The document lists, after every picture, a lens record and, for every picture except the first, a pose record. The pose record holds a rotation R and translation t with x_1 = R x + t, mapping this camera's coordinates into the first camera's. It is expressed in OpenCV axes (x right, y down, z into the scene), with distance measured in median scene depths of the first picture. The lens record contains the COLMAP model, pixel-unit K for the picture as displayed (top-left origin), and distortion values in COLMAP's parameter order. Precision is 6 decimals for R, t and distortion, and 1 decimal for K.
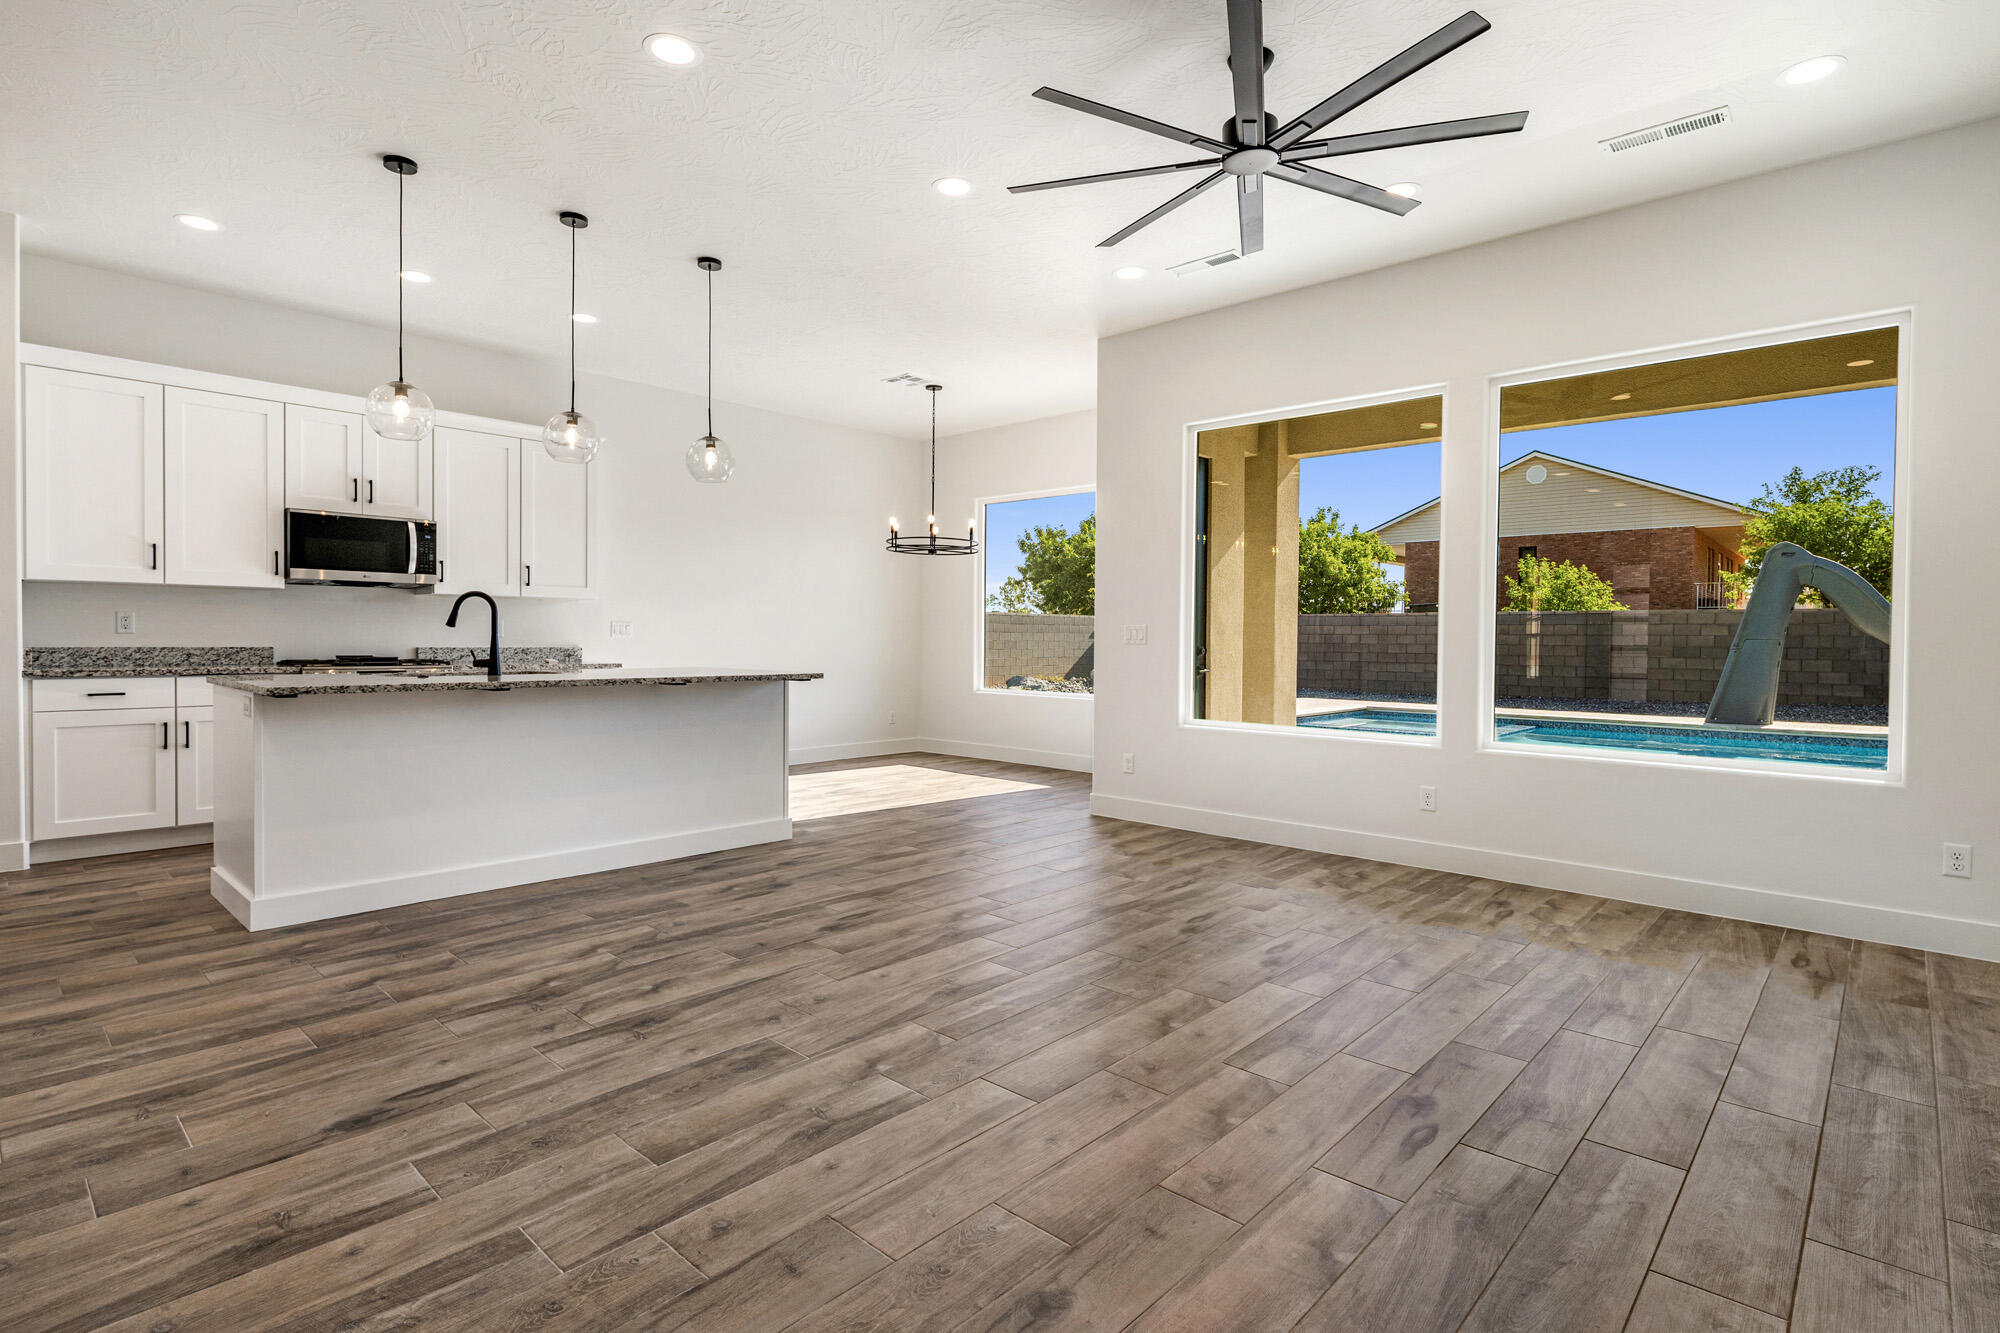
lens RADIAL K [[977.5, 0, 1004.5], [0, 977.5, 657.6], [0, 0, 1]] dist [0.001777, -0.003003]
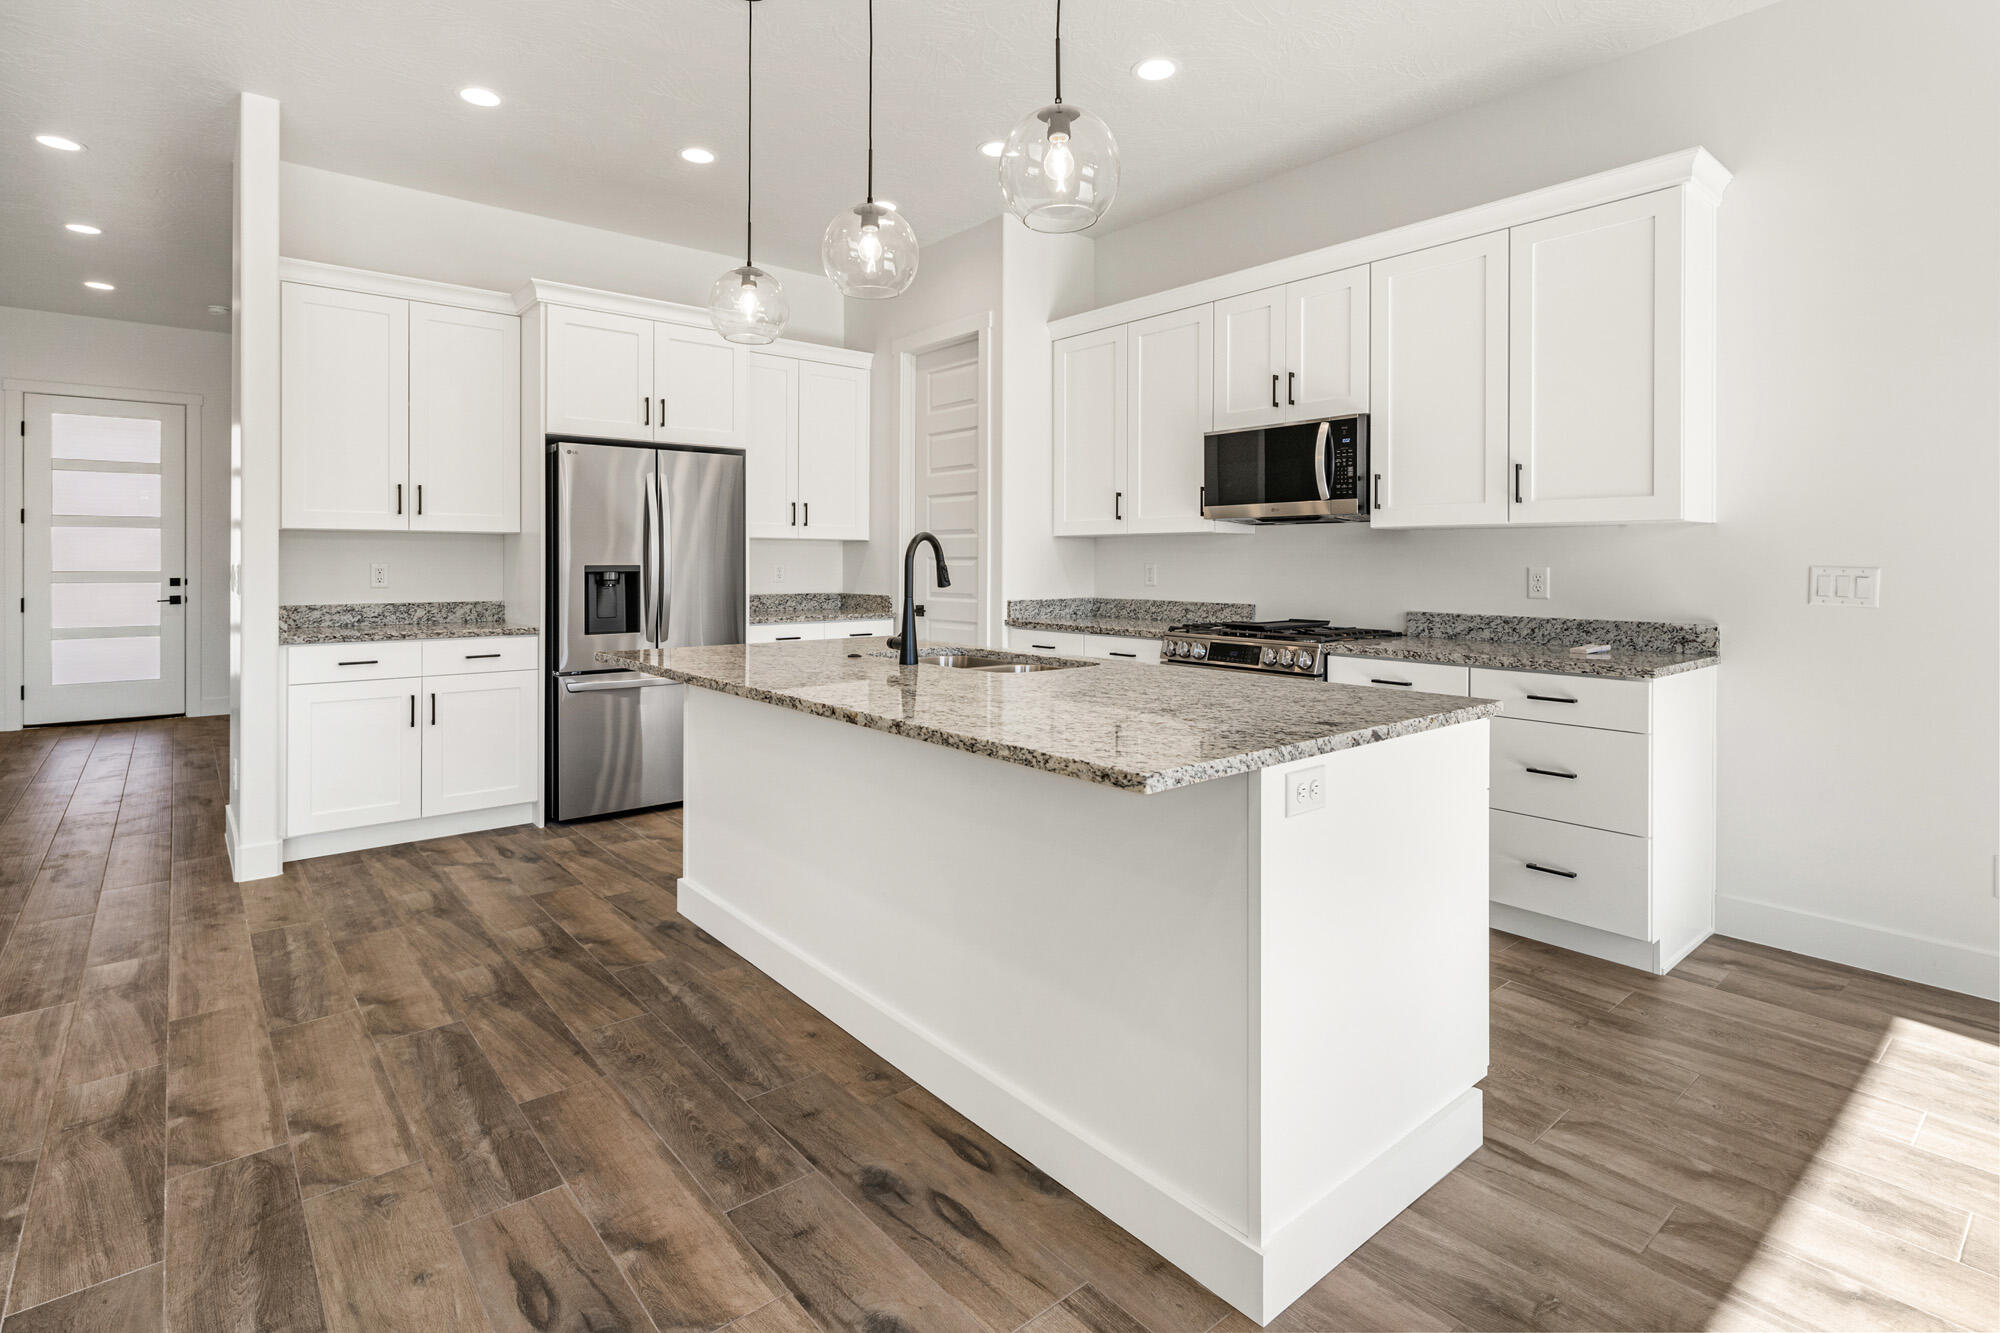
lens RADIAL K [[977.5, 0, 998.3], [0, 977.5, 561.6], [0, 0, 1]] dist [0.001777, -0.003003]
pose [[-0.130225, -0.010292, -0.991431, 0.116682], [-0.024142, 0.999683, -0.007207, -0.053159], [0.991191, 0.022996, -0.130432, 1.349473]]
